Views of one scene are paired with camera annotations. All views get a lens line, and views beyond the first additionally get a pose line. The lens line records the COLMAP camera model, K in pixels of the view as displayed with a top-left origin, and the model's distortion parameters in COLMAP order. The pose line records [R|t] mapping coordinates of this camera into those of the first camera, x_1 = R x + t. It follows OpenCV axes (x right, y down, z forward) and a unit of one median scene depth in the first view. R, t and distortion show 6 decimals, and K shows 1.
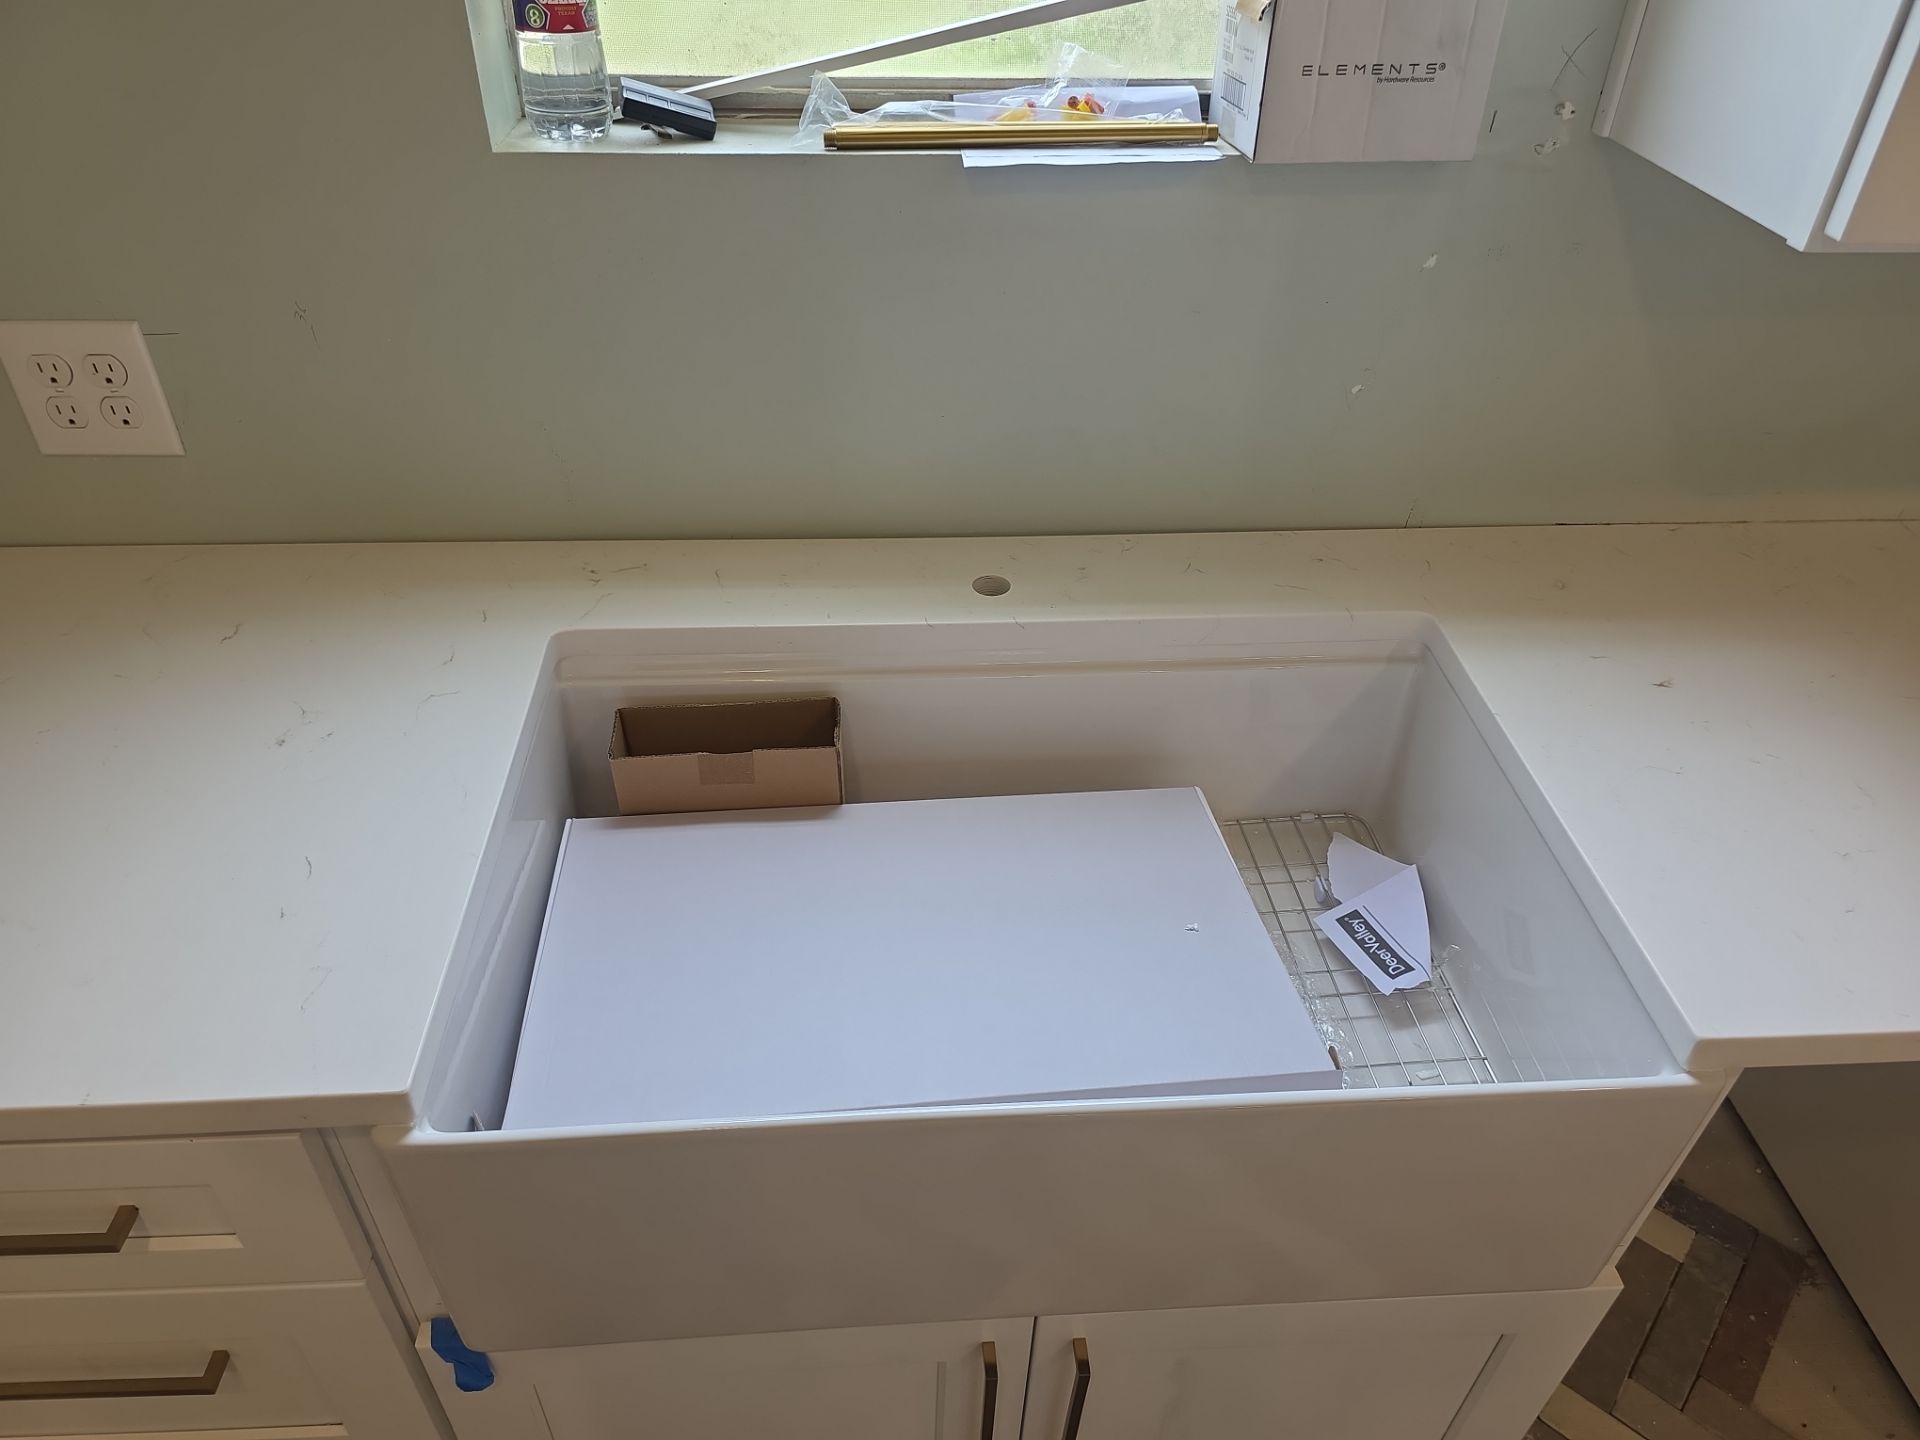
lens RADIAL K [[1284.1, 0, 950.4], [0, 1284.1, 722.1], [0, 0, 1]] dist [0.005212, -0.001475]
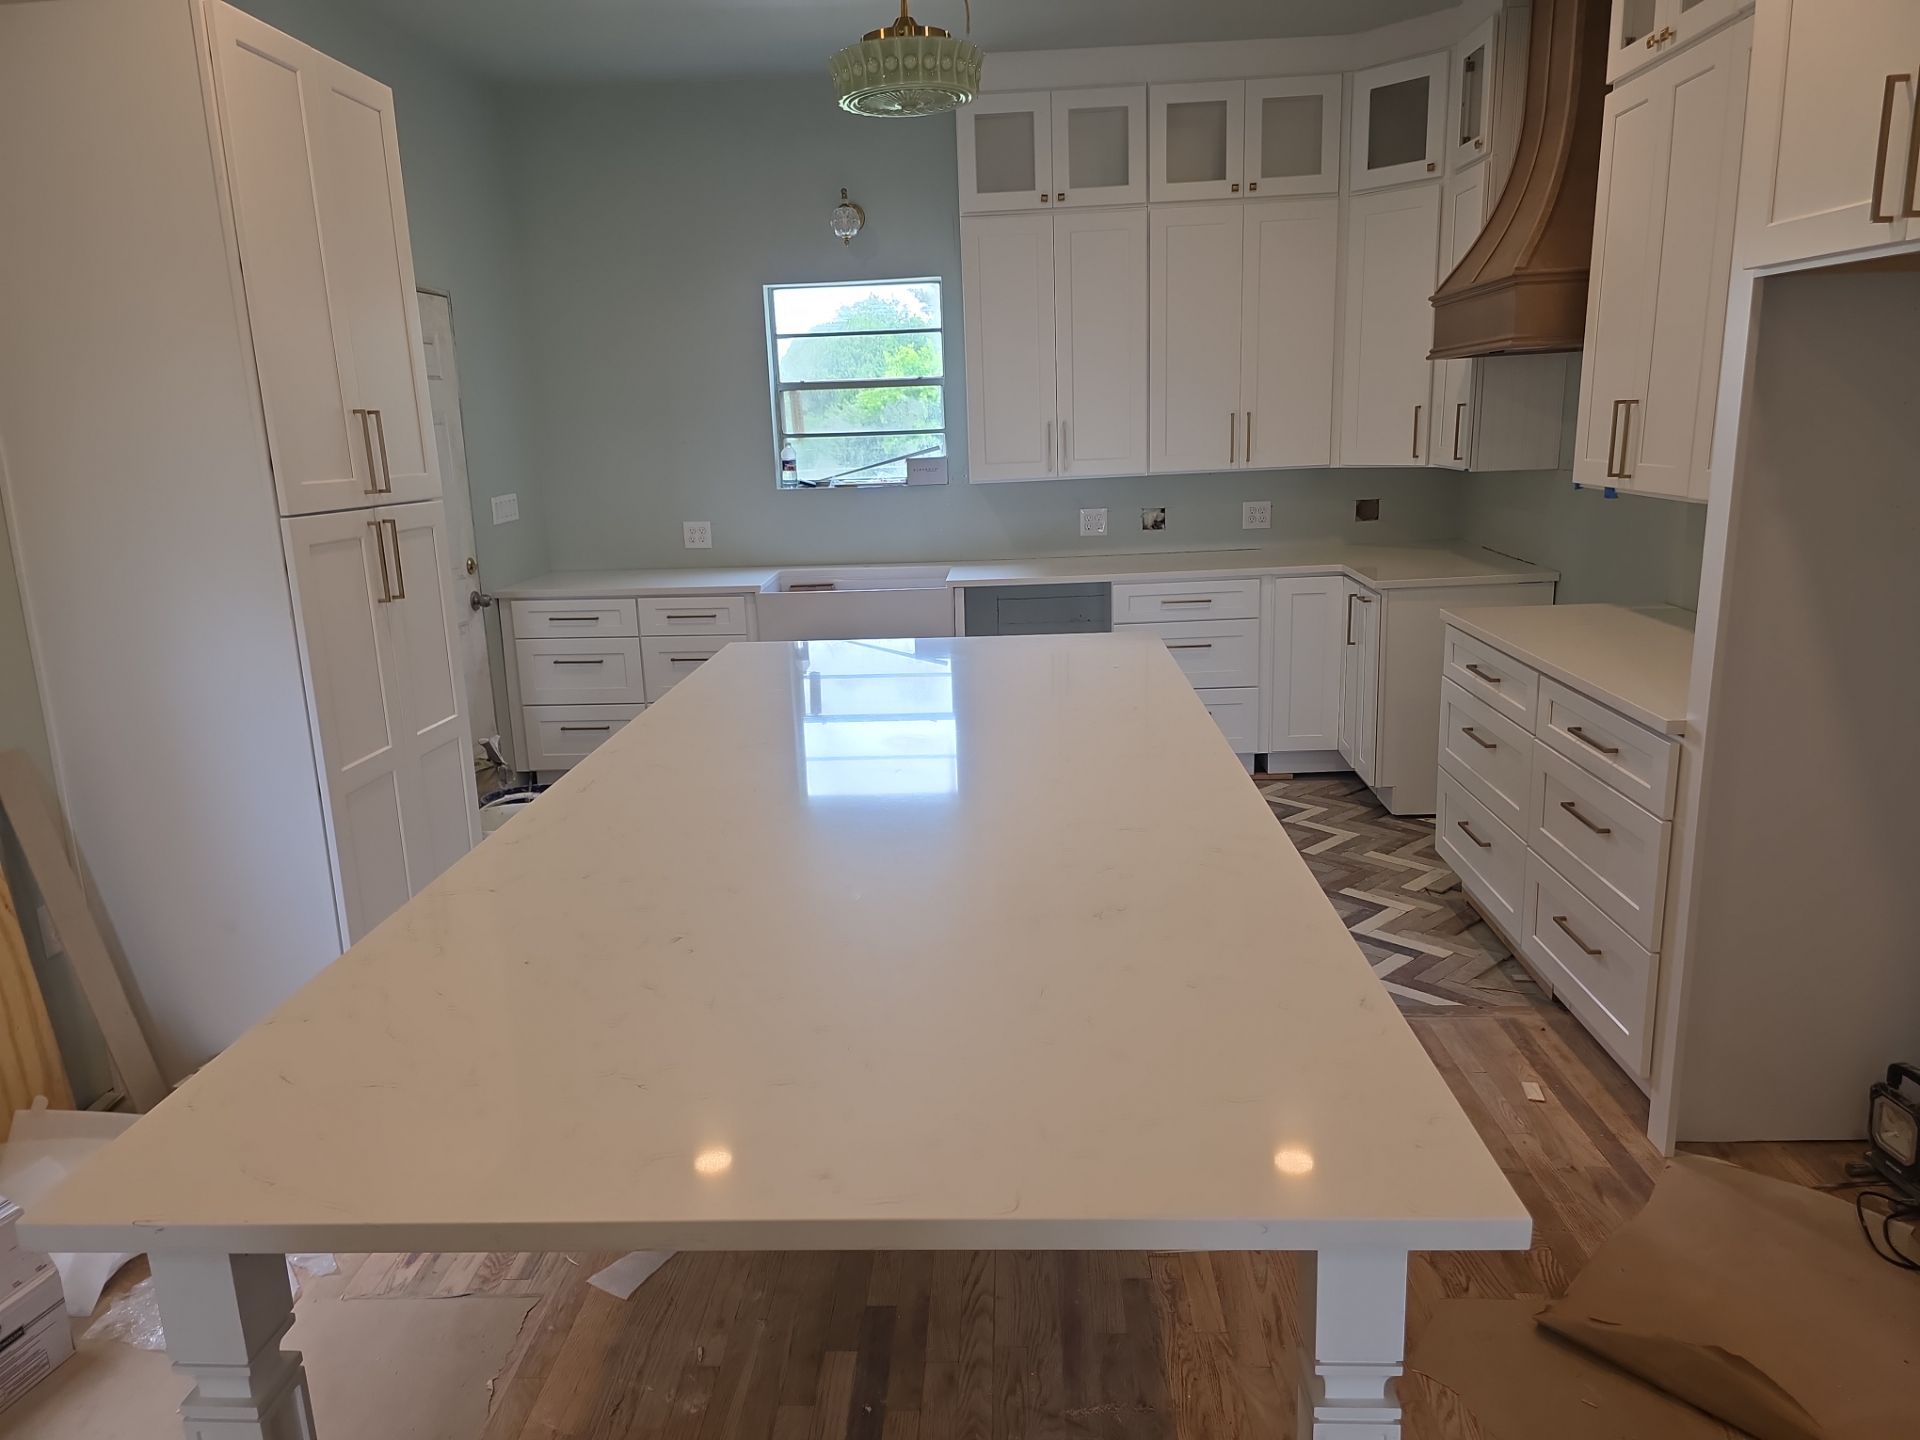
lens RADIAL K [[1284.1, 0, 960.4], [0, 1284.1, 711.4], [0, 0, 1]] dist [0.005212, -0.001475]
pose [[0.994094, -0.028632, -0.104676, 0.921922], [-0.016151, 0.914794, -0.403598, 2.485341], [0.107313, 0.402905, 0.908929, -3.343470]]
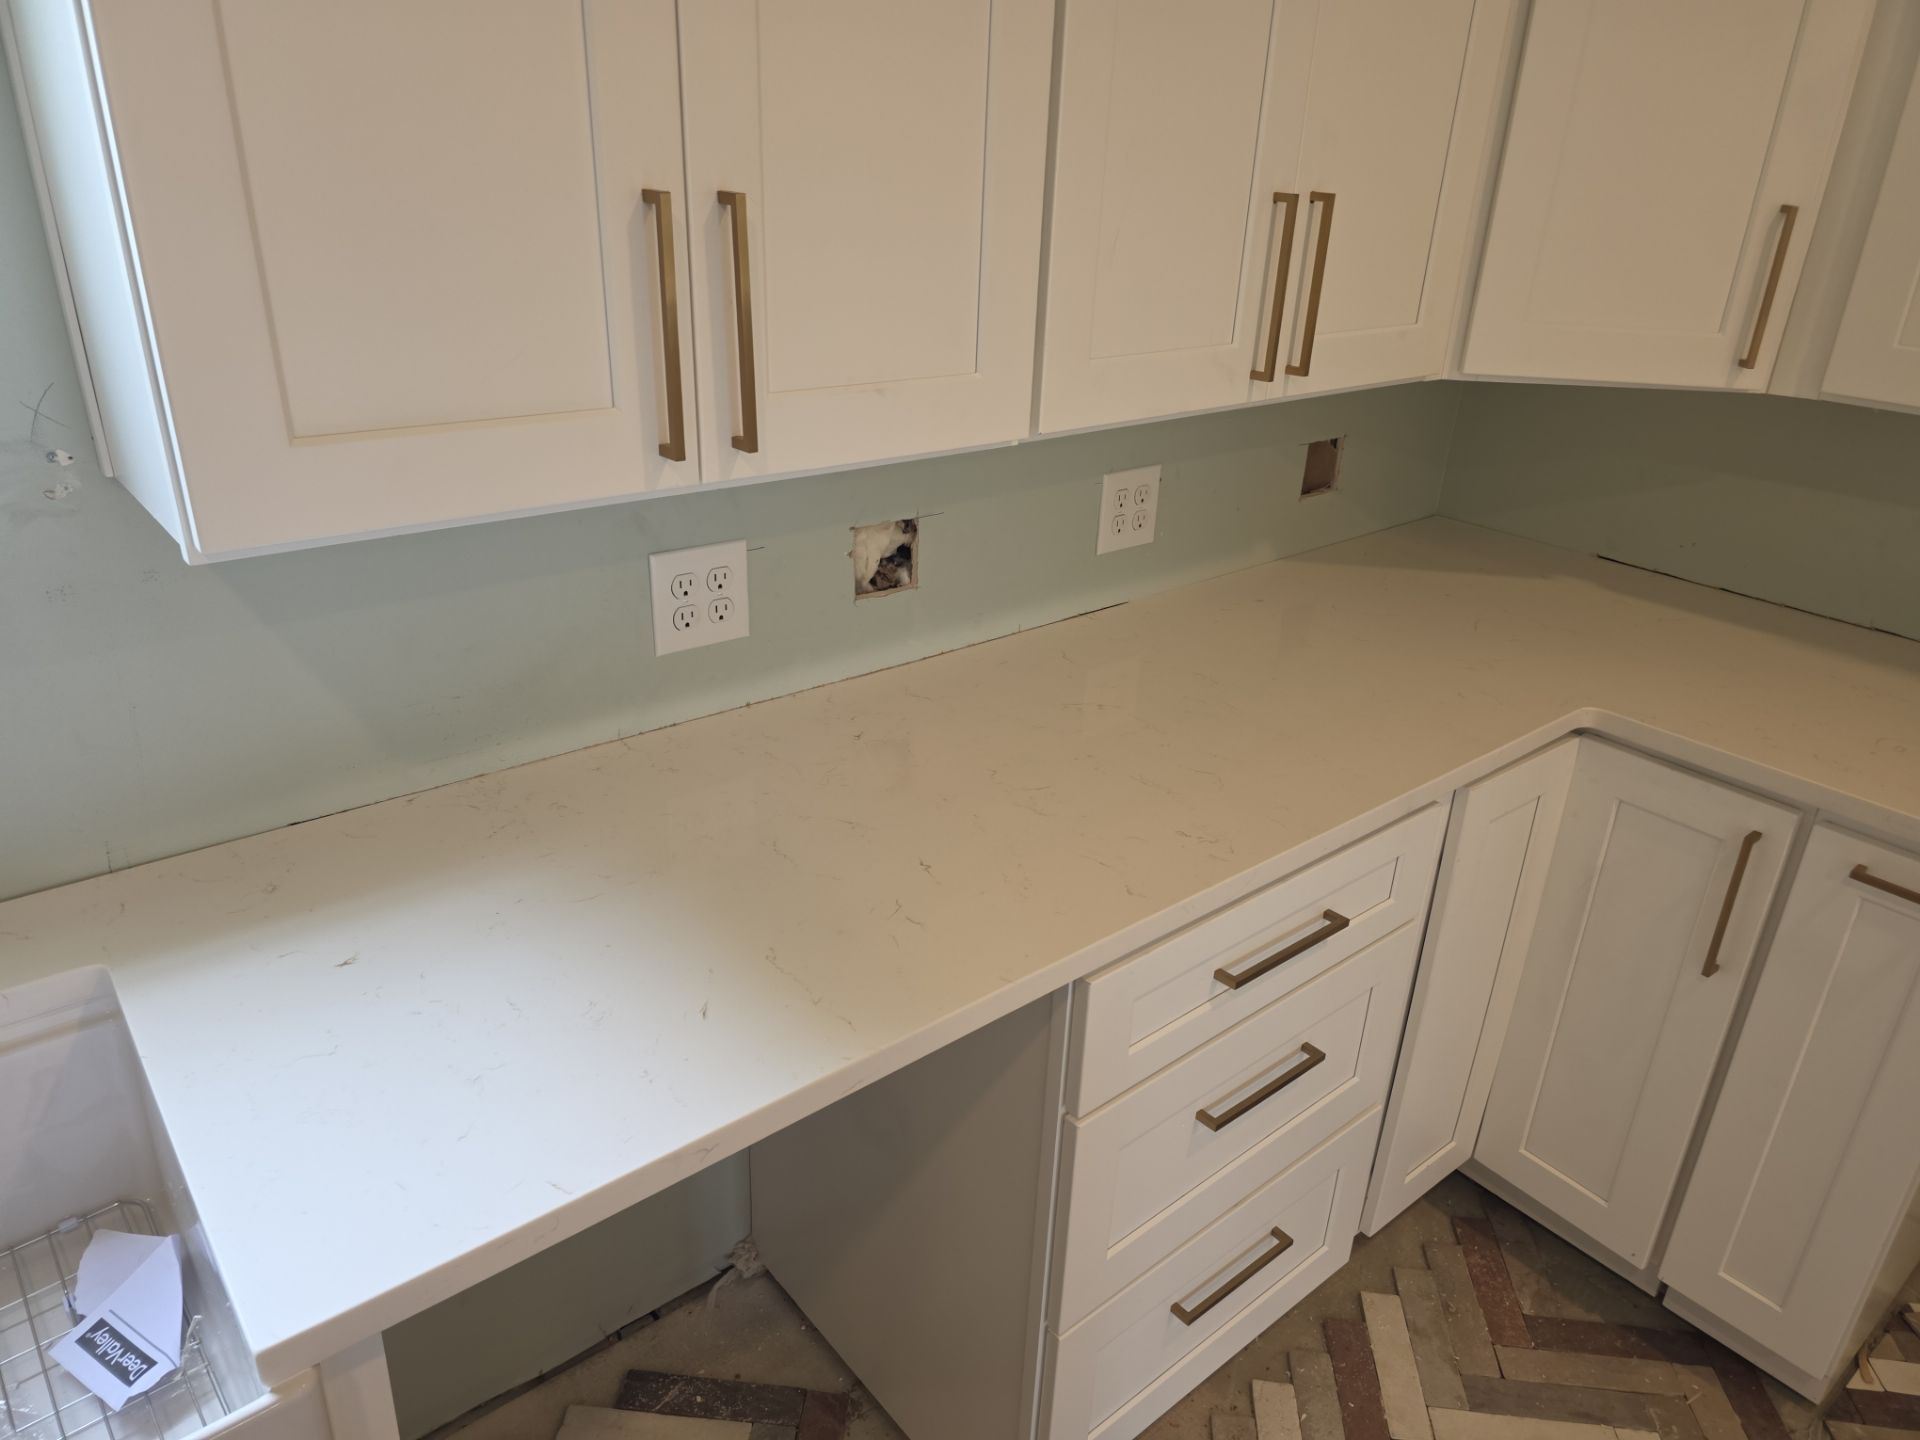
lens RADIAL K [[1284.1, 0, 955.1], [0, 1284.1, 718.2], [0, 0, 1]] dist [0.005212, -0.001475]
pose [[0.802834, -0.226981, 0.551305, 0.388690], [0.340840, 0.933421, -0.112041, 0.061692], [-0.489169, 0.277857, 0.826746, -0.110682]]
